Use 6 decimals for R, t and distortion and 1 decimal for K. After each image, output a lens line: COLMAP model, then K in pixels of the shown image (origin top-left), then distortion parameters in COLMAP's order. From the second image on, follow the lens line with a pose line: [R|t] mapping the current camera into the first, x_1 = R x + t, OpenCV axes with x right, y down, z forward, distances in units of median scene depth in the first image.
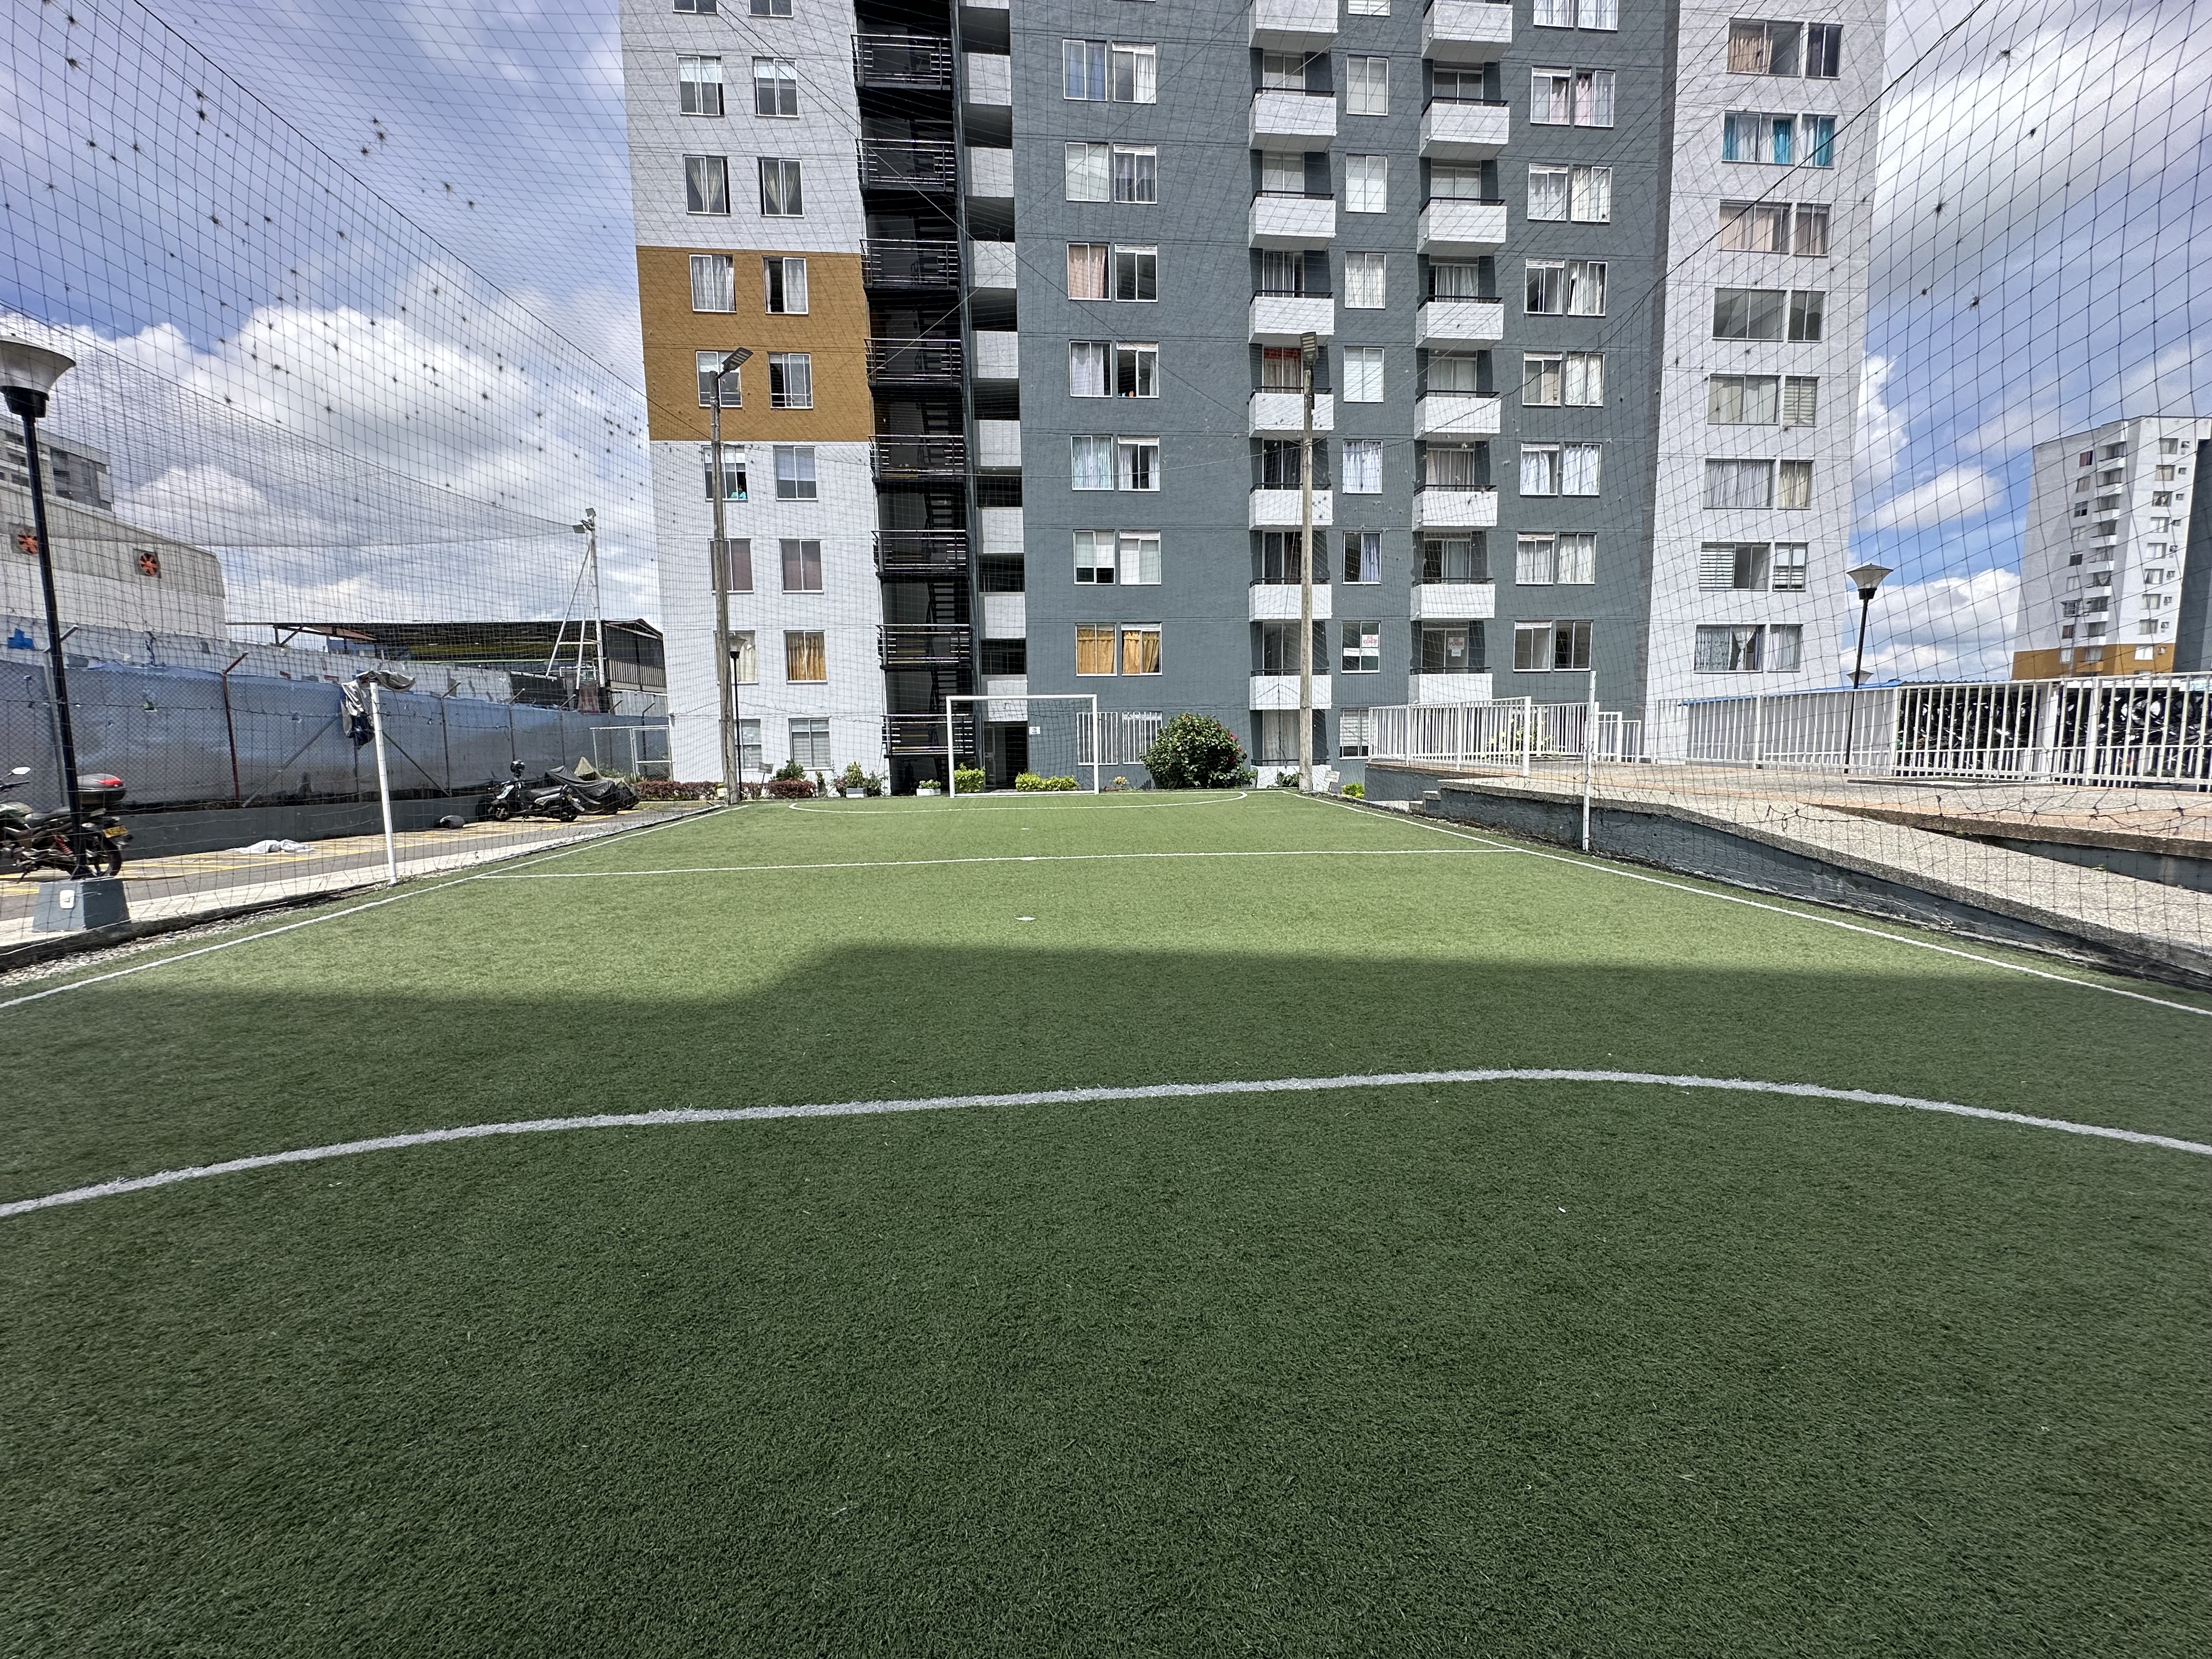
lens RADIAL K [[887.9, 0, 1108.5], [0, 887.9, 828.7], [0, 0, 1]] dist [-0.003135, 0.000278]
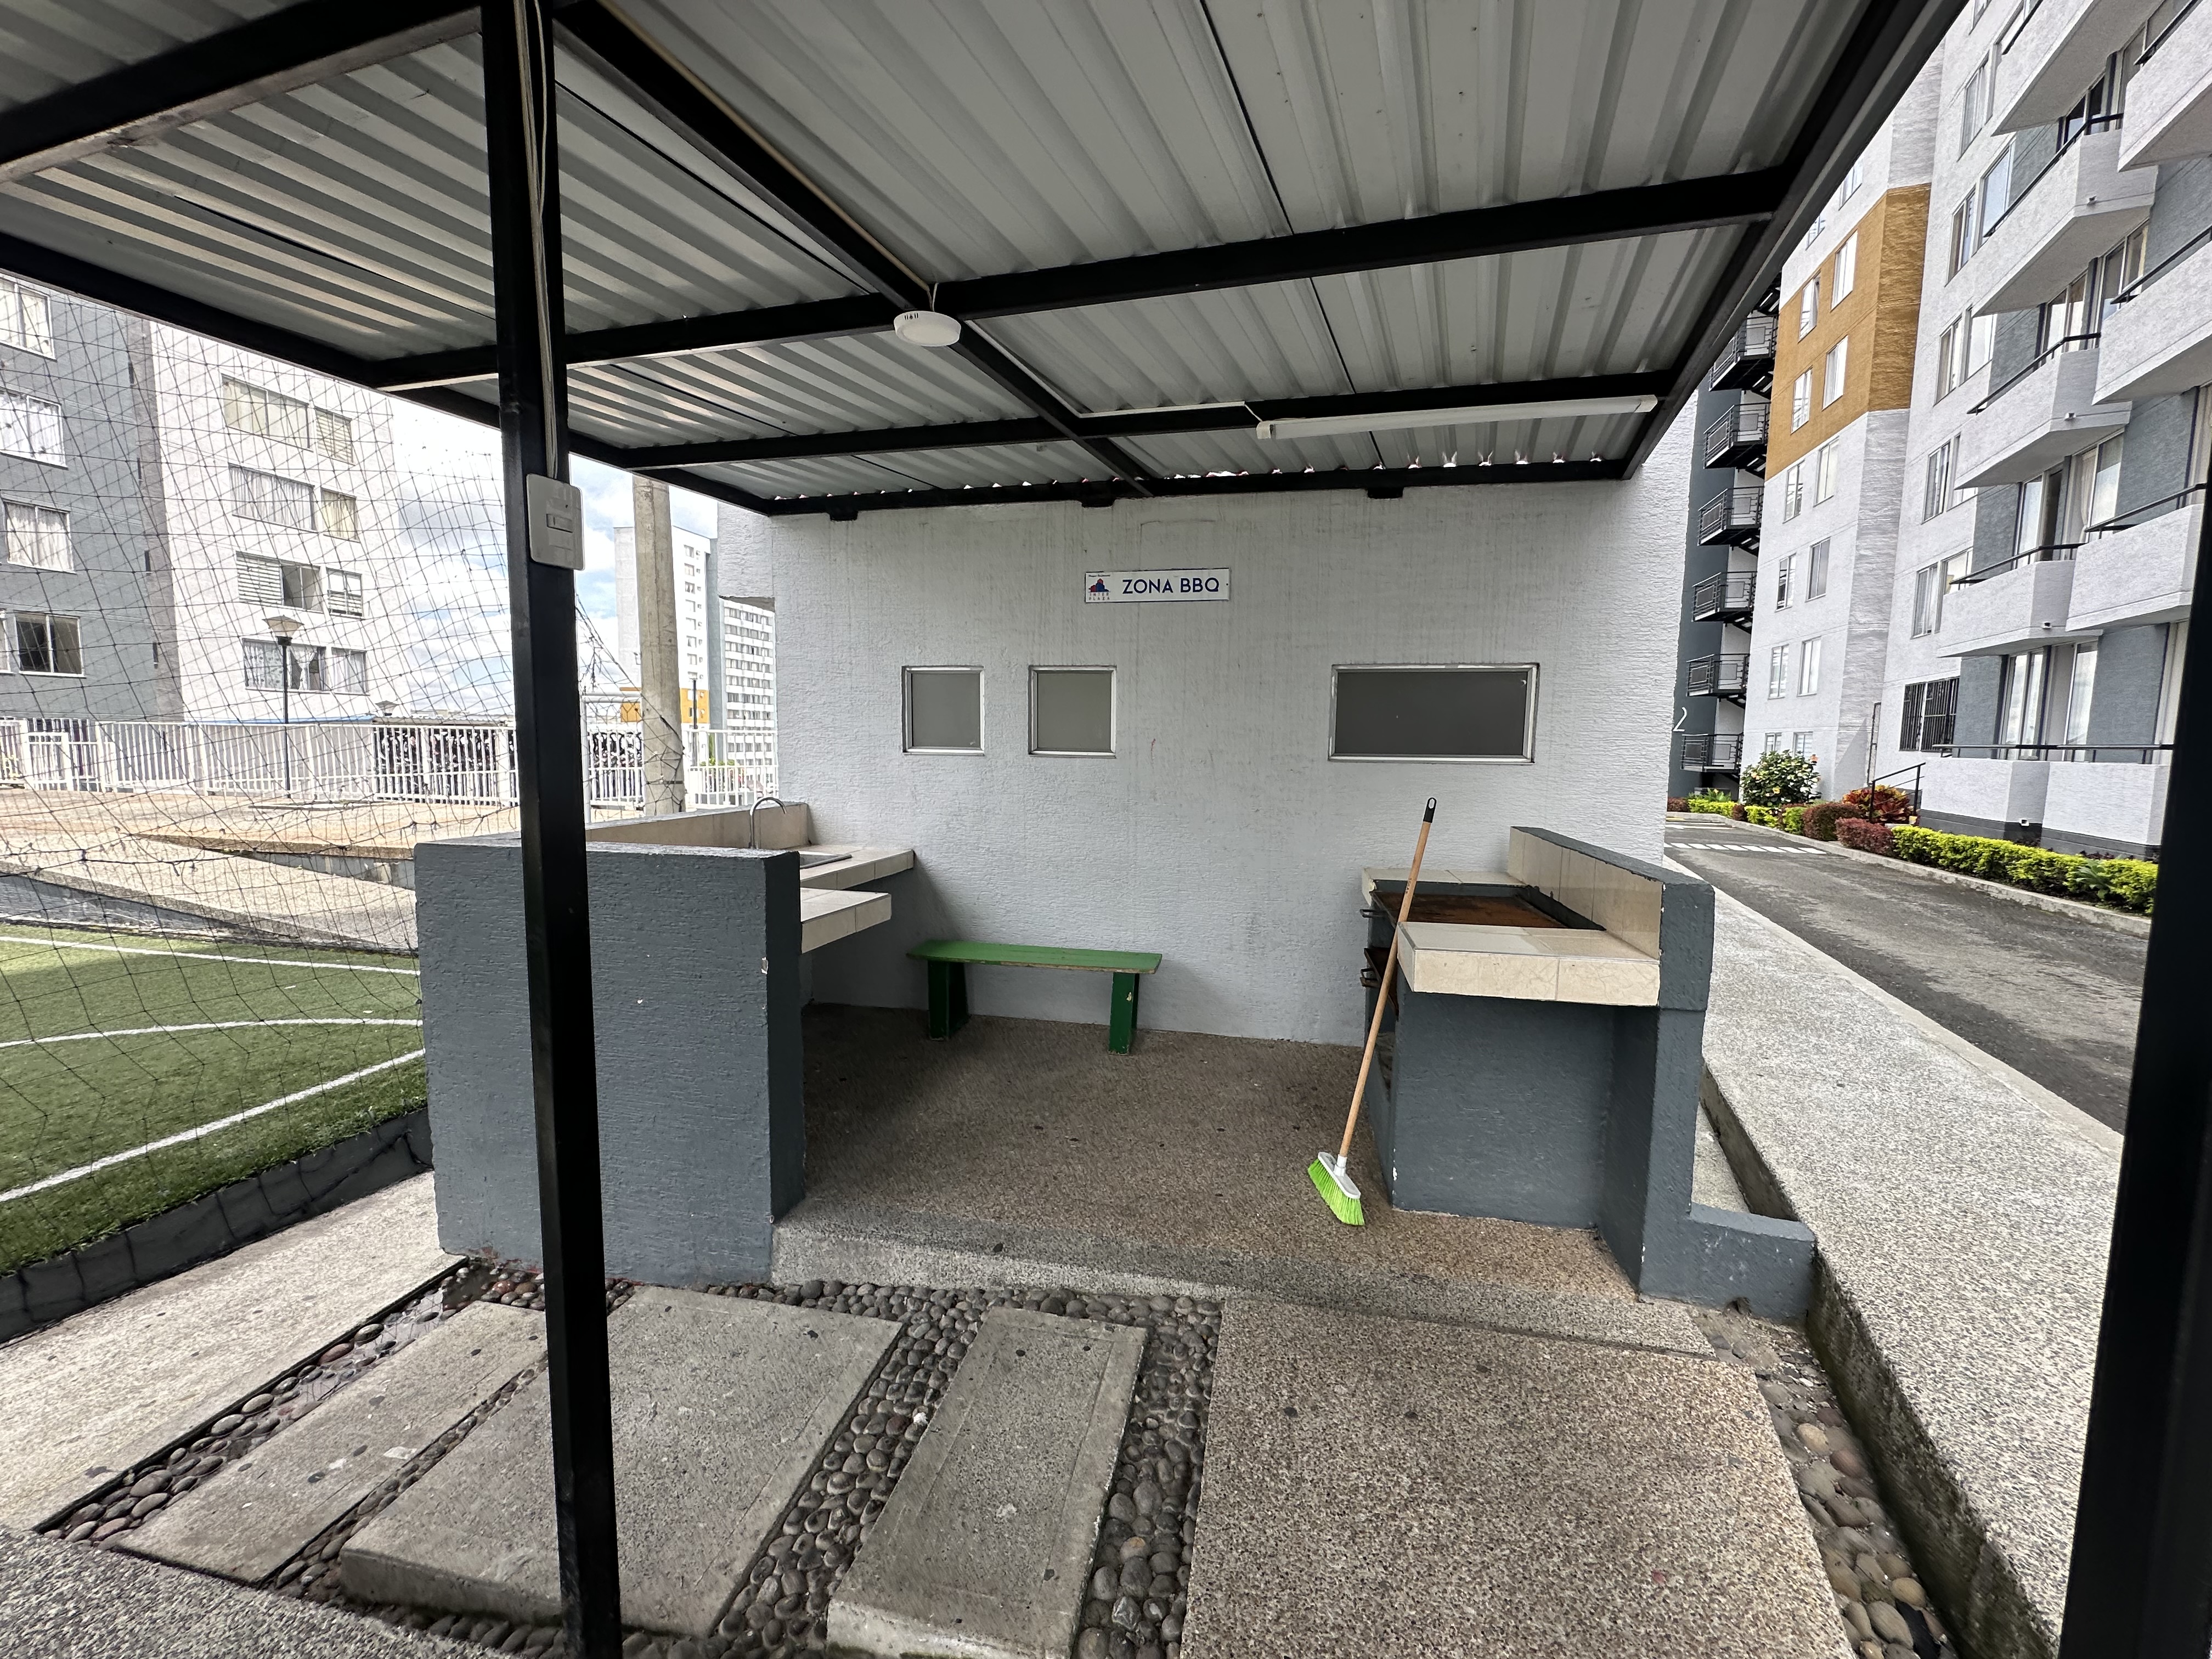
lens RADIAL K [[887.9, 0, 1105.3], [0, 887.9, 829.6], [0, 0, 1]] dist [-0.003135, 0.000278]
pose [[0.327669, -0.076533, 0.941688, 0.061000], [0.088693, 0.994804, 0.049988, 0.007350], [-0.940620, 0.067141, 0.332754, -0.166932]]
